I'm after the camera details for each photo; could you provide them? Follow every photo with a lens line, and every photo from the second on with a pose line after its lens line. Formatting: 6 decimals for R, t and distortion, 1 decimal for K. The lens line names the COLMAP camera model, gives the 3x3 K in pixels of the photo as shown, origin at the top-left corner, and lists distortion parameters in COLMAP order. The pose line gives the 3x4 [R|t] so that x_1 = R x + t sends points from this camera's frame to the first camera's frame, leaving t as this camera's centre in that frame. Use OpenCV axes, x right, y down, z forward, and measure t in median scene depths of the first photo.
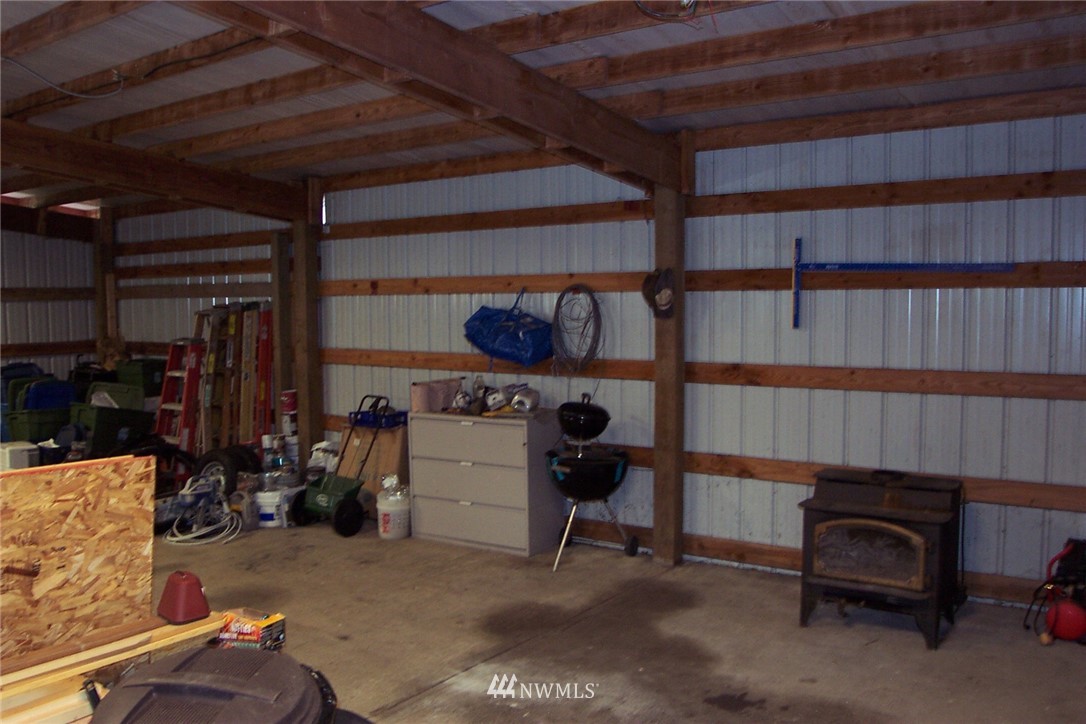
lens RADIAL K [[875.6, 0, 547.4], [0, 875.6, 363.1], [0, 0, 1]] dist [-0.097207, 0.039268]
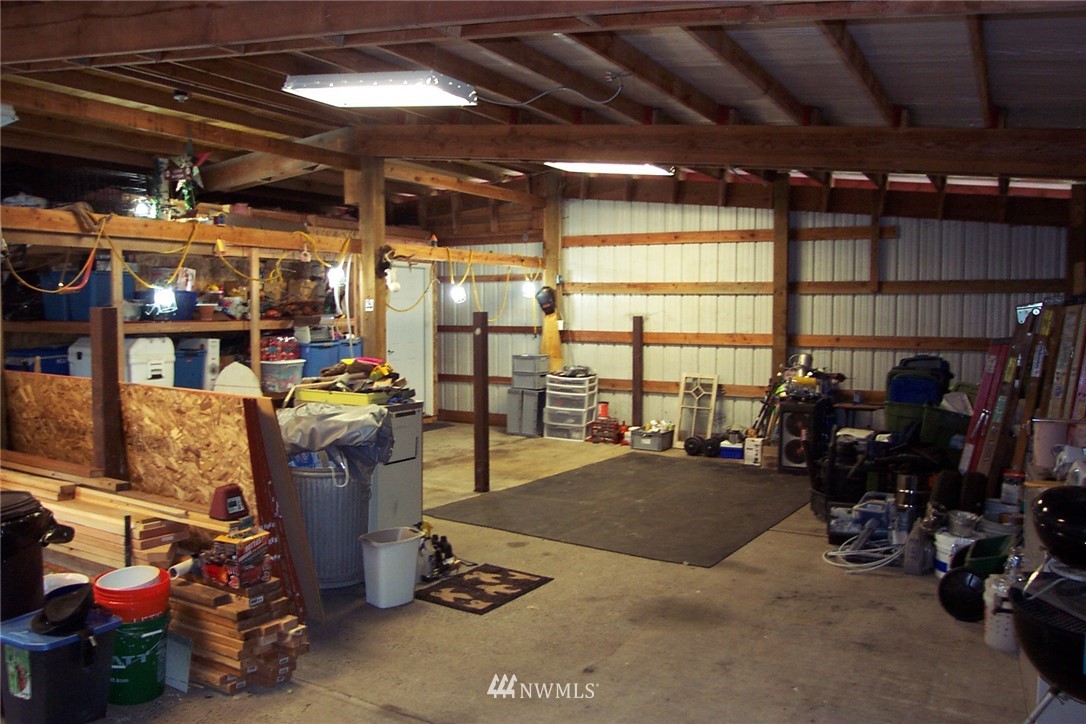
lens RADIAL K [[875.6, 0, 546.4], [0, 875.6, 360.5], [0, 0, 1]] dist [-0.097207, 0.039268]
pose [[0.087339, 0.062247, -0.994232, 0.433049], [-0.067032, 0.996151, 0.056478, -0.028556], [0.993921, 0.061713, 0.091175, 0.609567]]
